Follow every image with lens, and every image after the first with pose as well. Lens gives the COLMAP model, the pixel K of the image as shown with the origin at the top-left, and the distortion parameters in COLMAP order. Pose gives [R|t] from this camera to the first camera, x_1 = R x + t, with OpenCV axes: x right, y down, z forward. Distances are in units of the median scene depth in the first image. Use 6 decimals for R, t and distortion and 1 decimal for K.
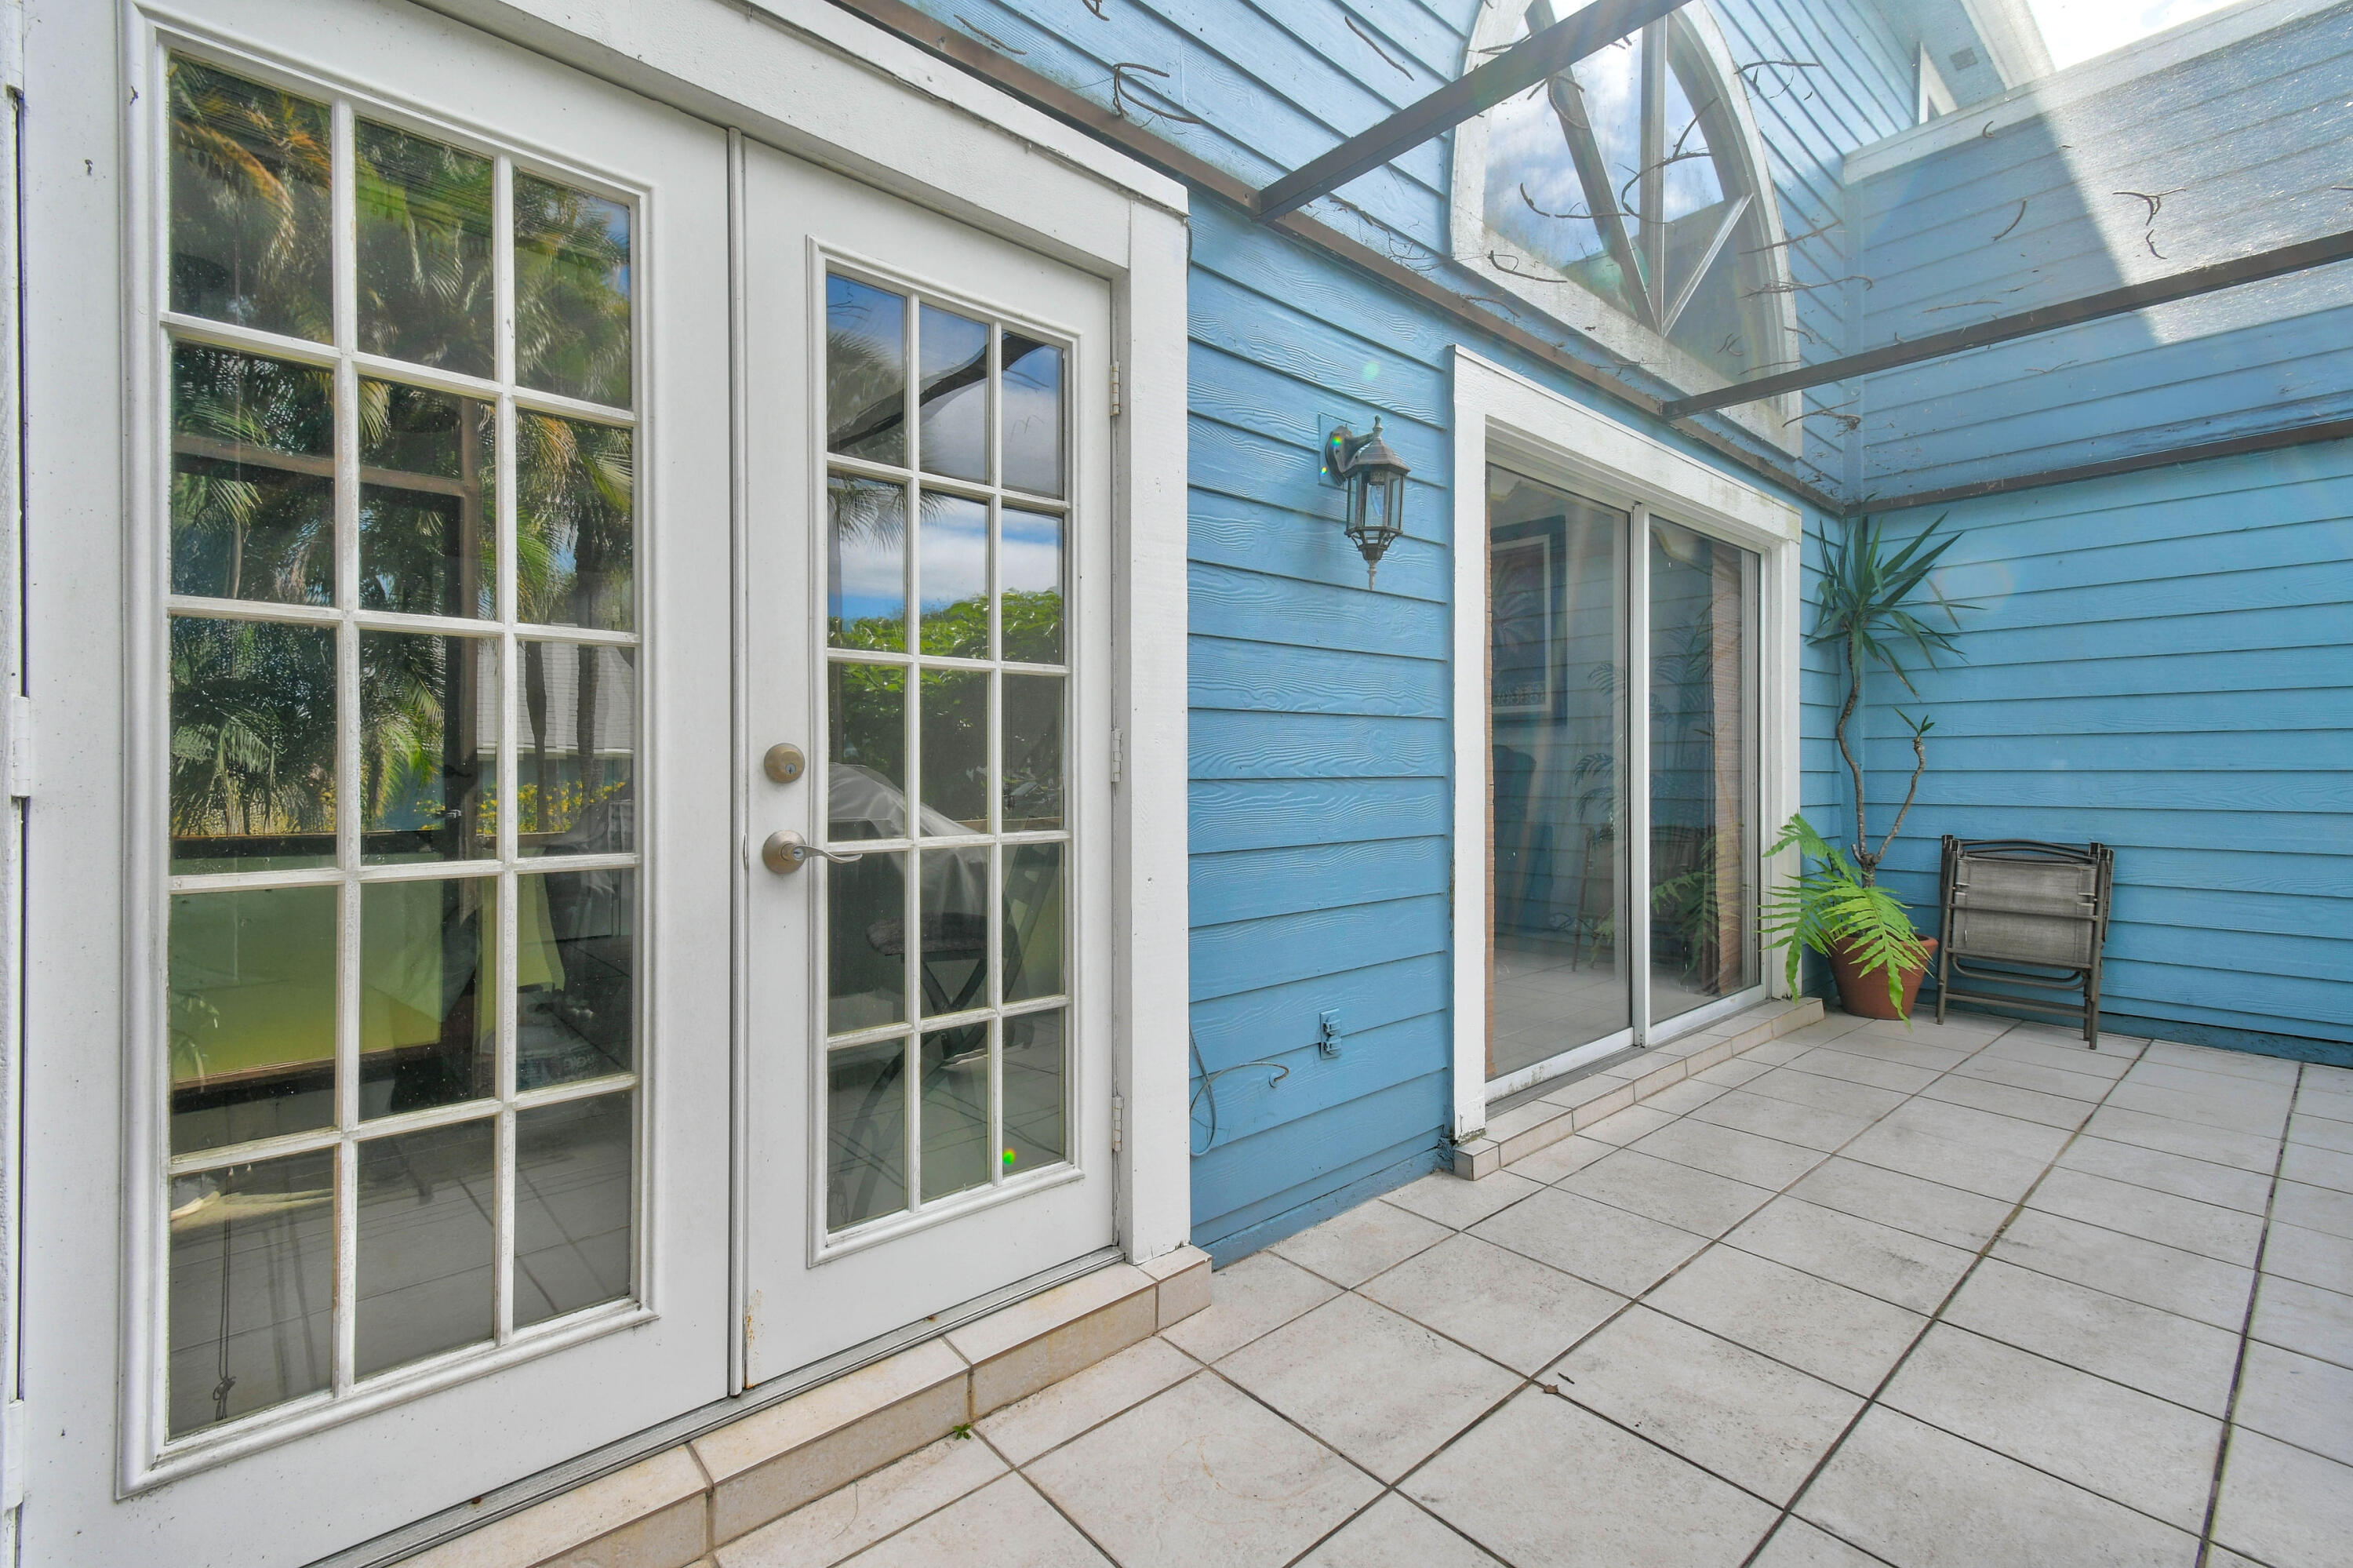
lens RADIAL K [[1055.7, 0, 1169.8], [0, 1055.7, 770.5], [0, 0, 1]] dist [0.019302, -0.001345]
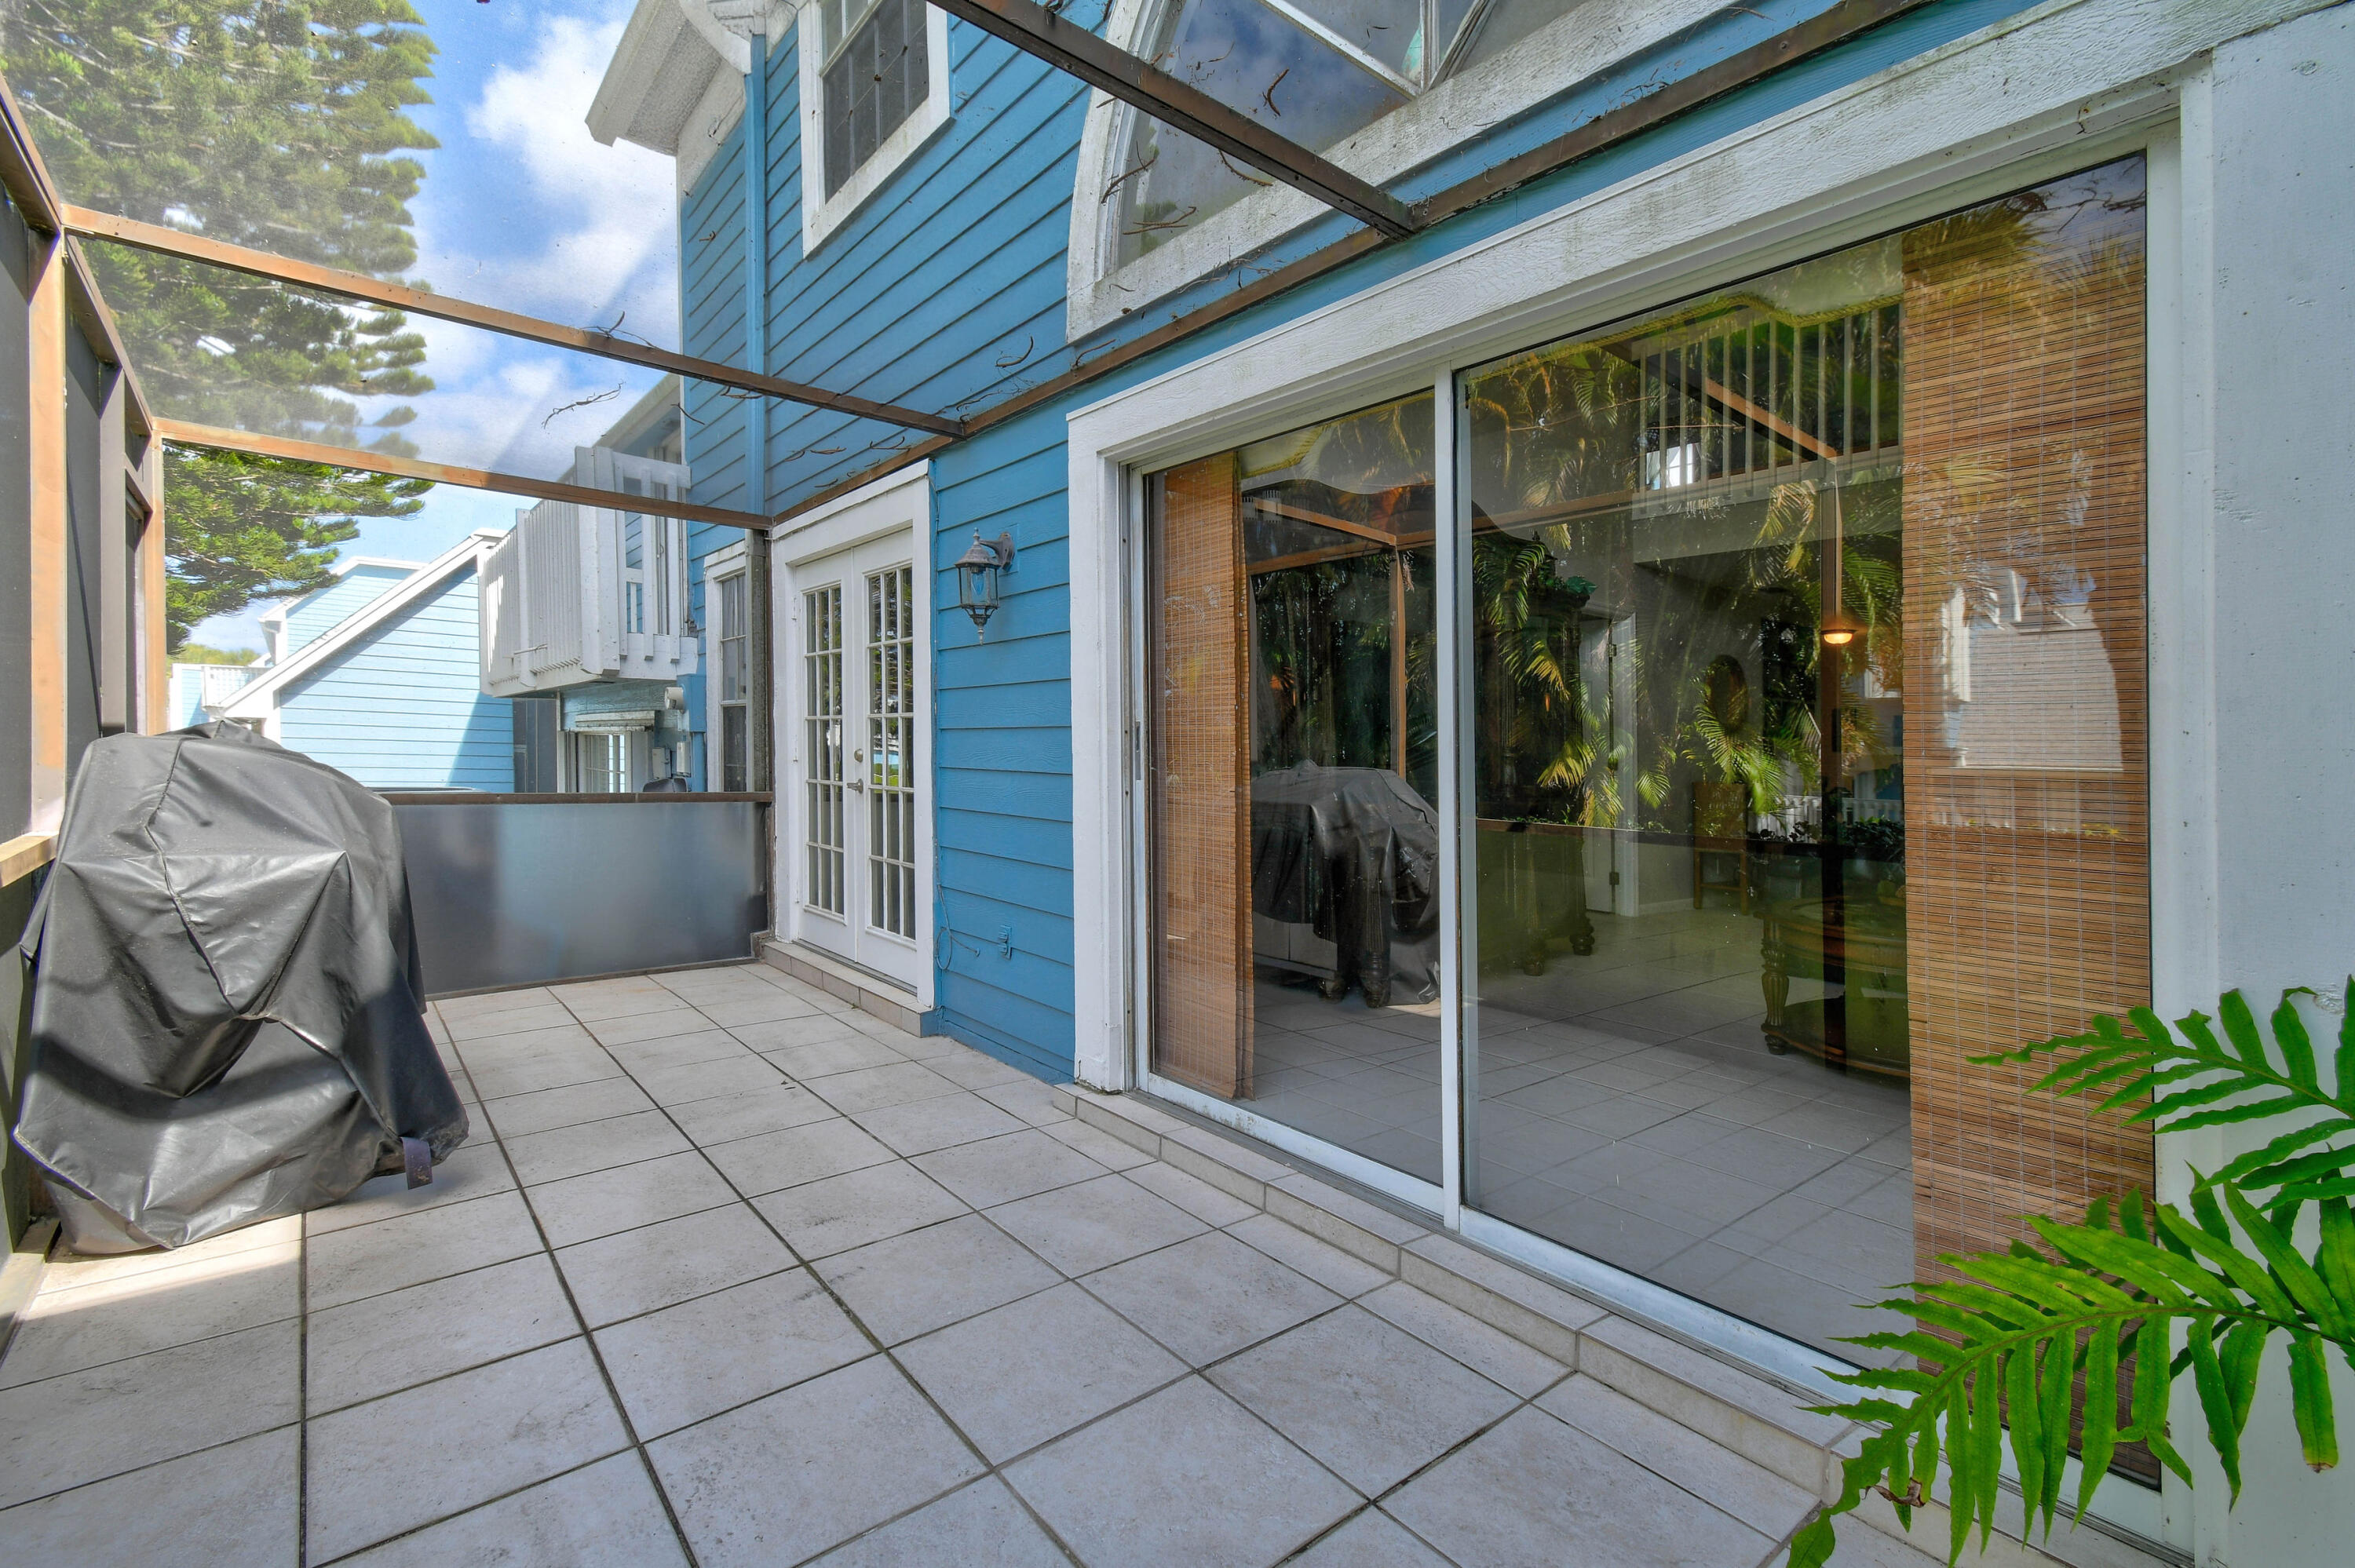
lens RADIAL K [[1056.4, 0, 1191.7], [0, 1056.4, 776.1], [0, 0, 1]] dist [0.019302, -0.001345]
pose [[-0.041897, 0.014314, -0.999019, 1.444750], [-0.033235, 0.999324, 0.015712, -0.008672], [0.998569, 0.033860, -0.041393, 1.173265]]
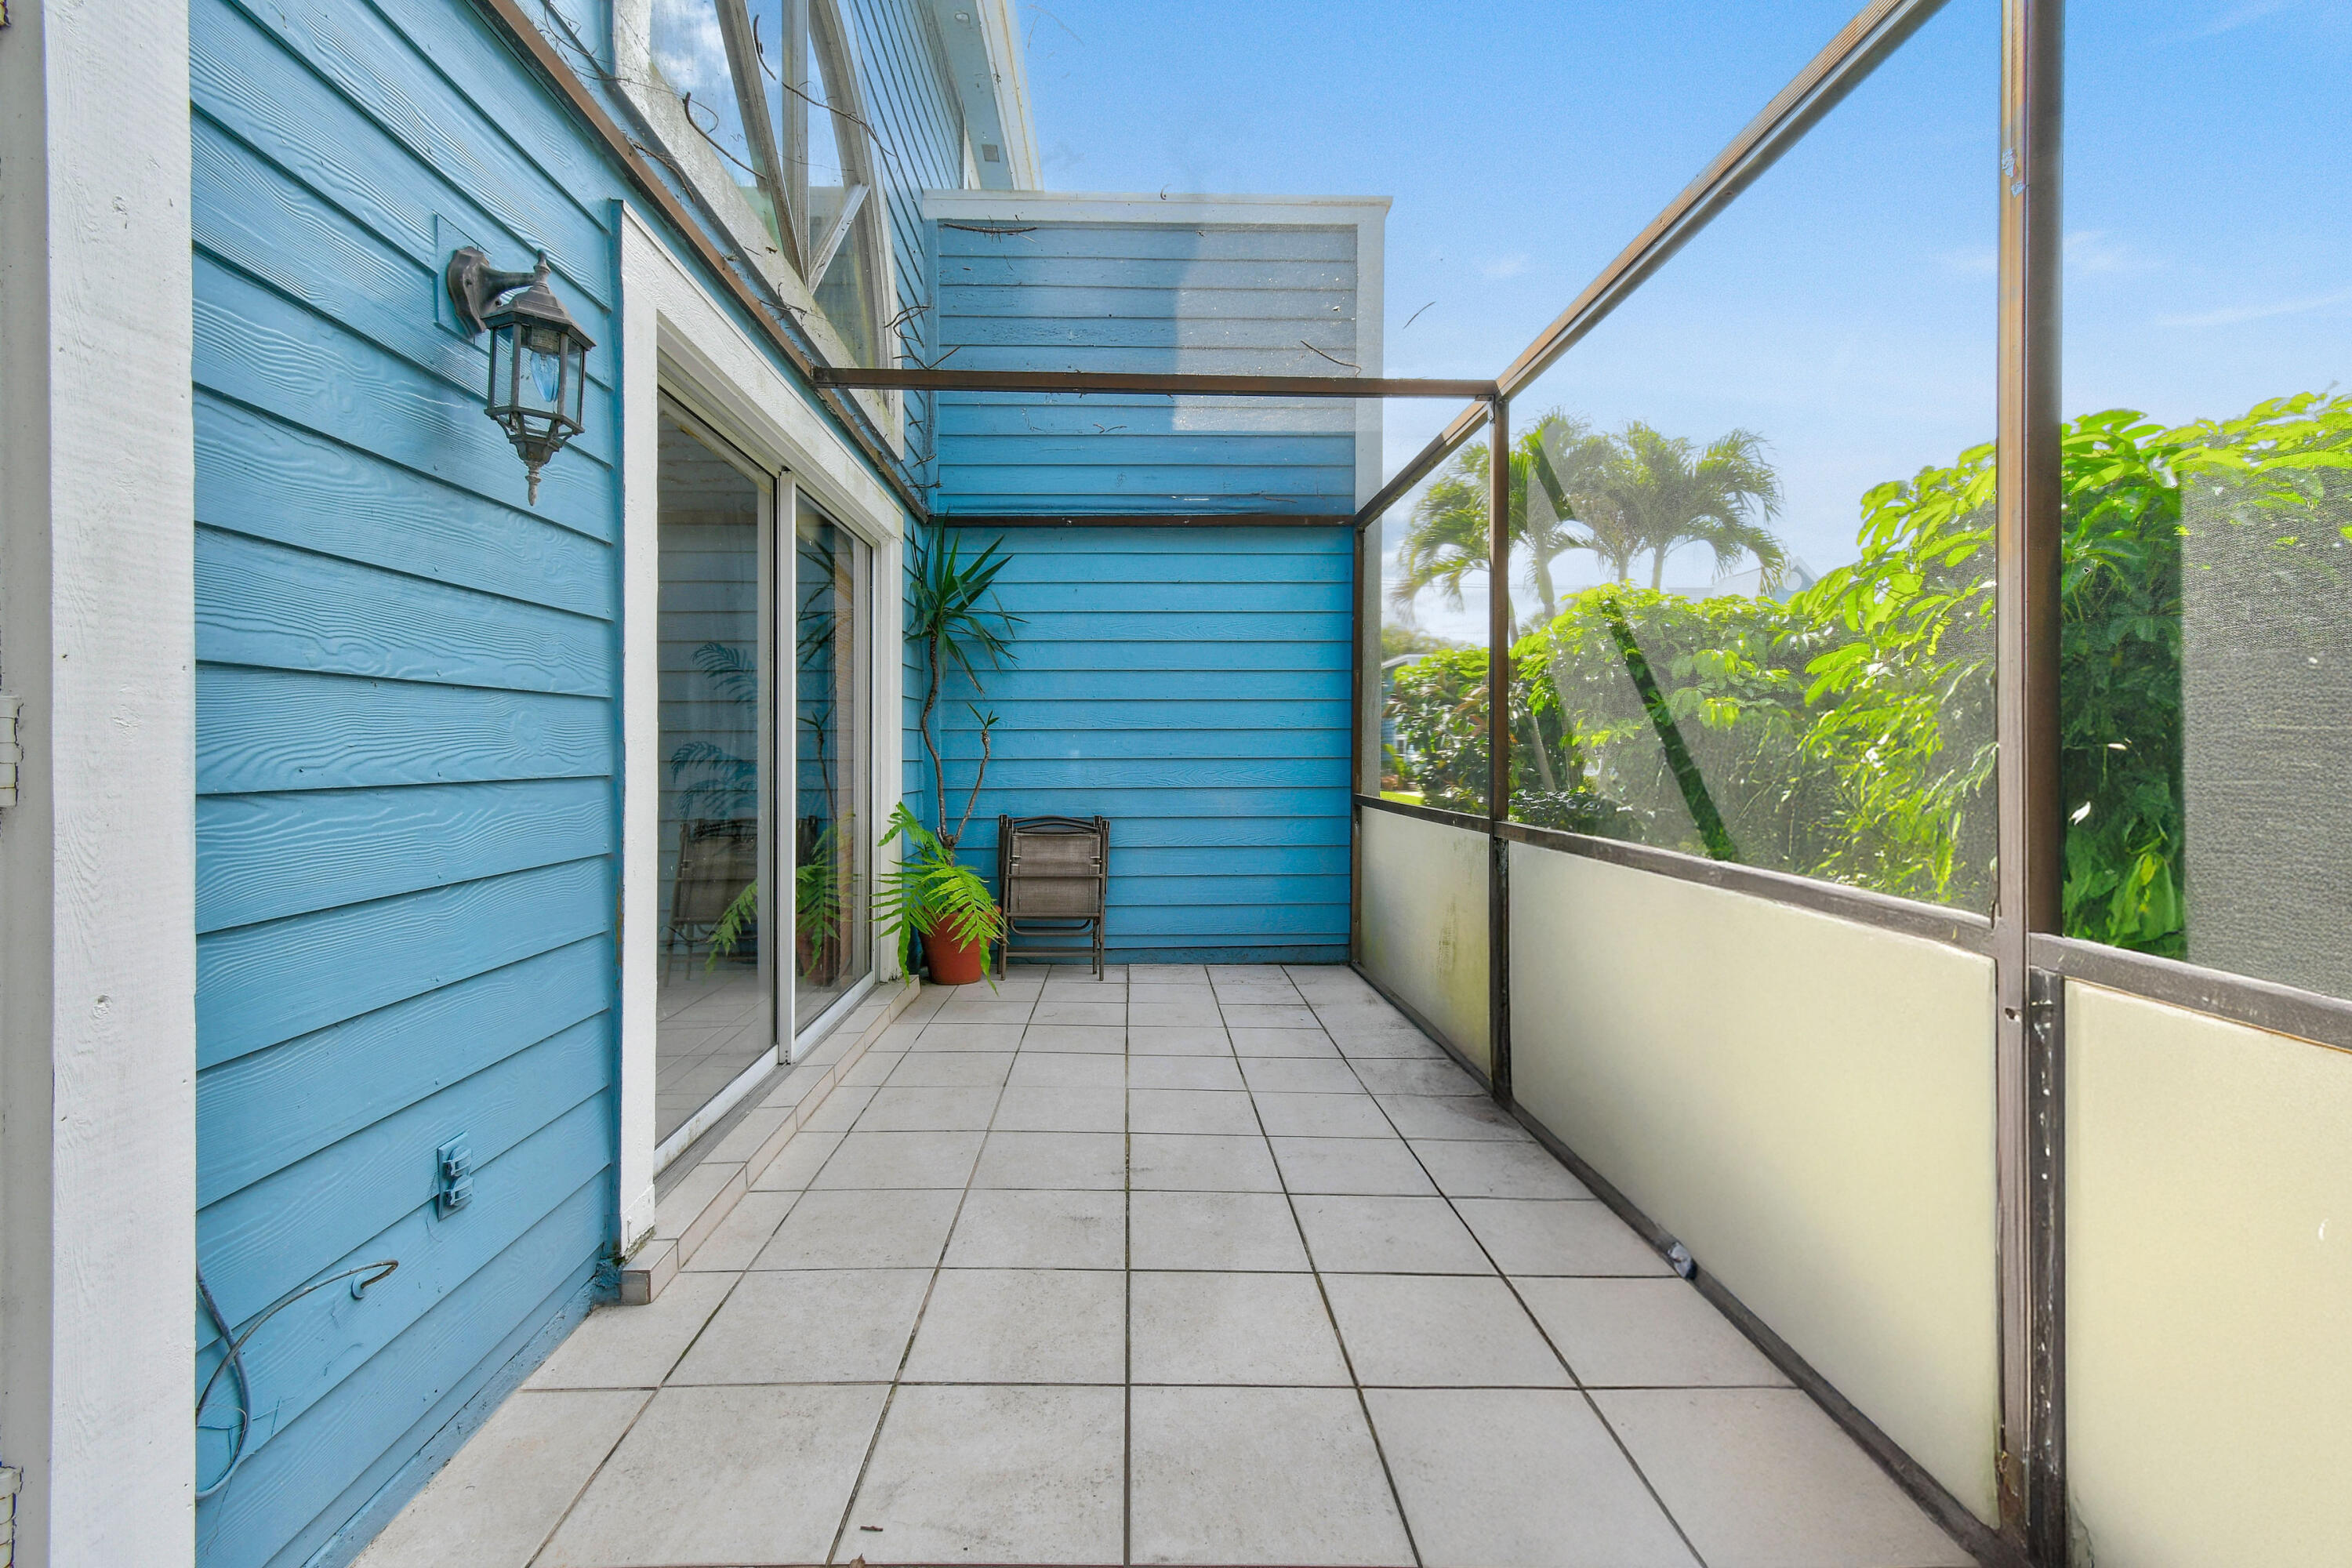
lens RADIAL K [[1055.2, 0, 1163.8], [0, 1055.2, 756.9], [0, 0, 1]] dist [0.019302, -0.001345]
pose [[0.641757, -0.004774, 0.766893, -0.062871], [0.004275, 0.999987, 0.002648, -0.008190], [-0.766896, 0.001579, 0.641769, 0.215169]]
